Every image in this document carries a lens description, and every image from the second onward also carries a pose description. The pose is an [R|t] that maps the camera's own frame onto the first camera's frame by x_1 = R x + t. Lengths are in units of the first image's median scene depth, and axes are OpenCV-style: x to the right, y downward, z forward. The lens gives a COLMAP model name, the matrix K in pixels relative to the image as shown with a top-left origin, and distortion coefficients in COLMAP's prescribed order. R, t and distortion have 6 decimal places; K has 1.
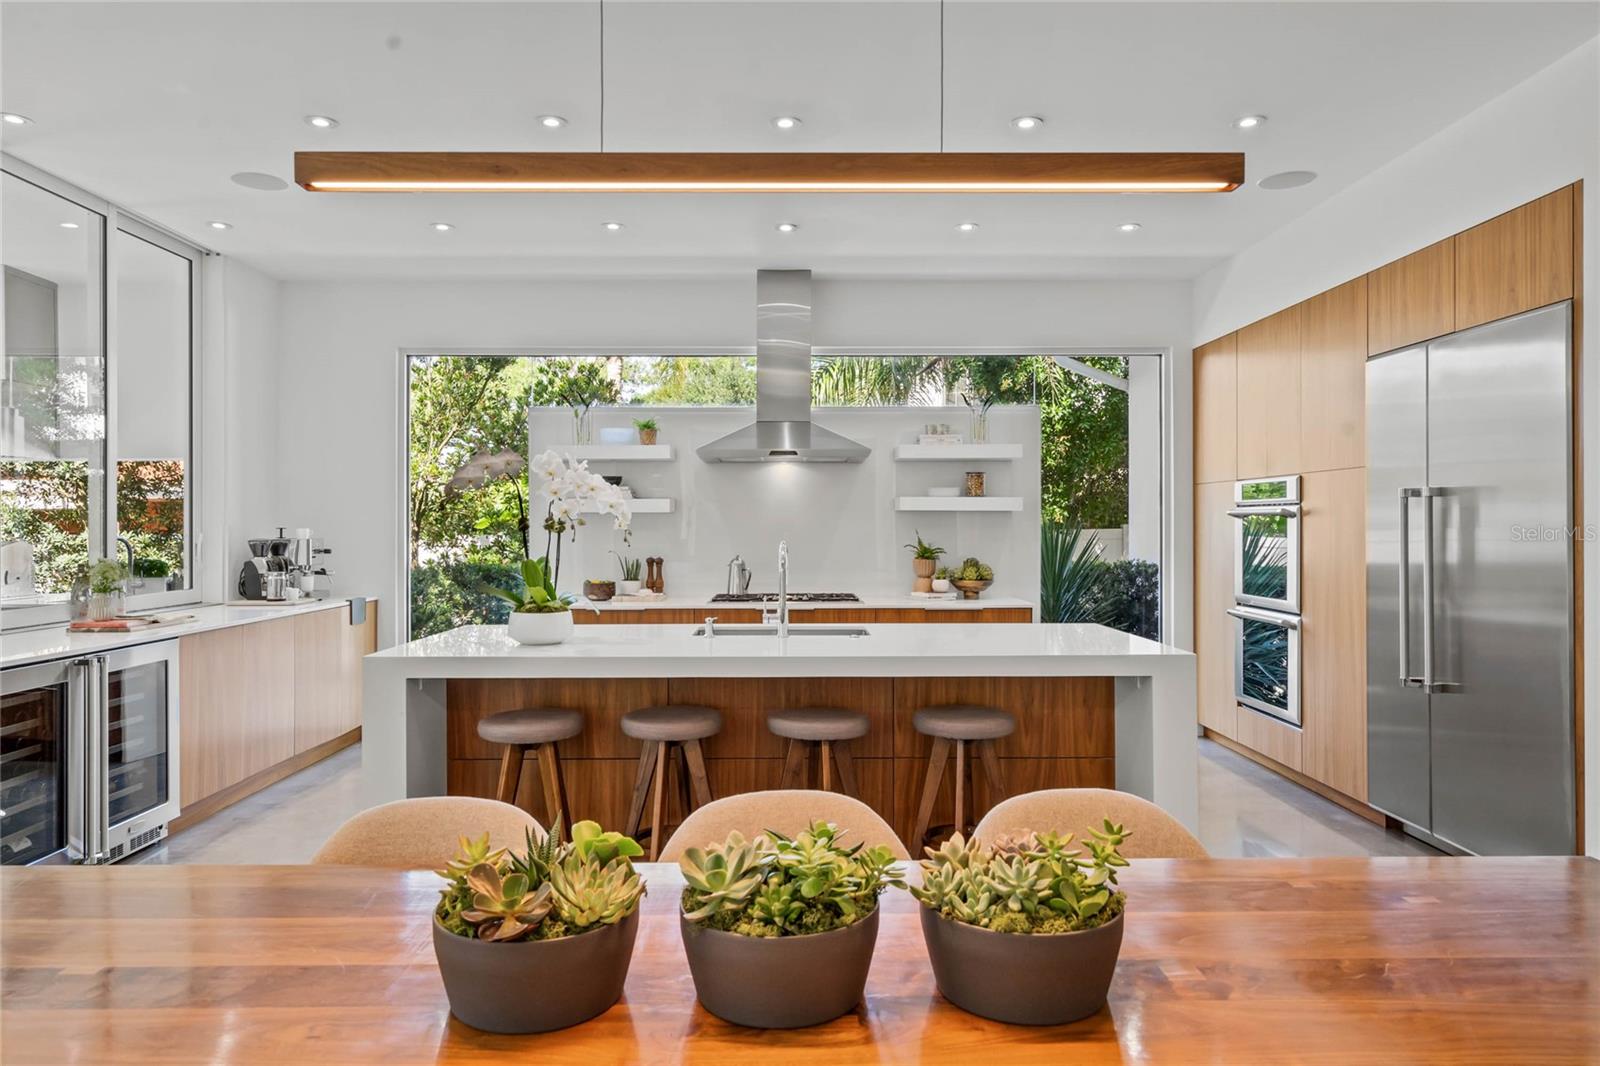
lens RADIAL K [[1060.3, 0, 799.2], [0, 1060.3, 530.1], [0, 0, 1]] dist [-0.000231, -0.000014]
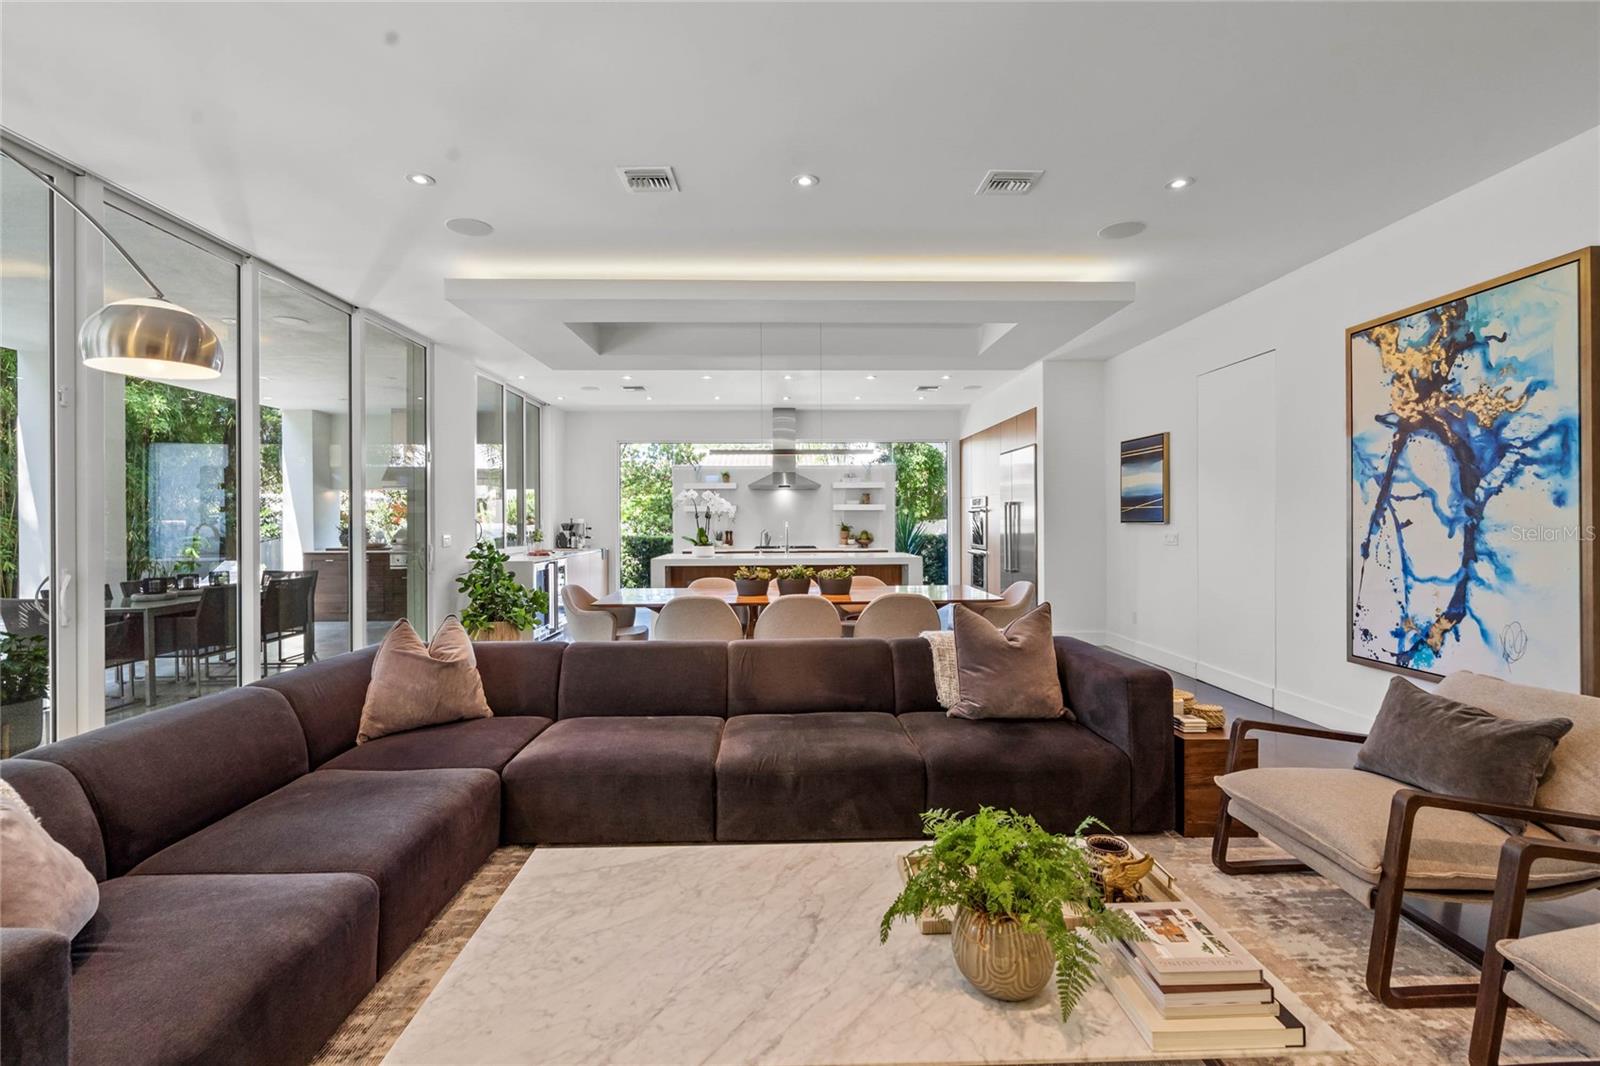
lens RADIAL K [[730.1, 0, 803.2], [0, 730.1, 525.3], [0, 0, 1]] dist [-0.000111, -0.000001]
pose [[0.999943, -0.004055, 0.009926, 0.011325], [0.004030, 0.999989, 0.002507, 0.010764], [-0.009936, -0.002467, 0.999948, -0.614152]]
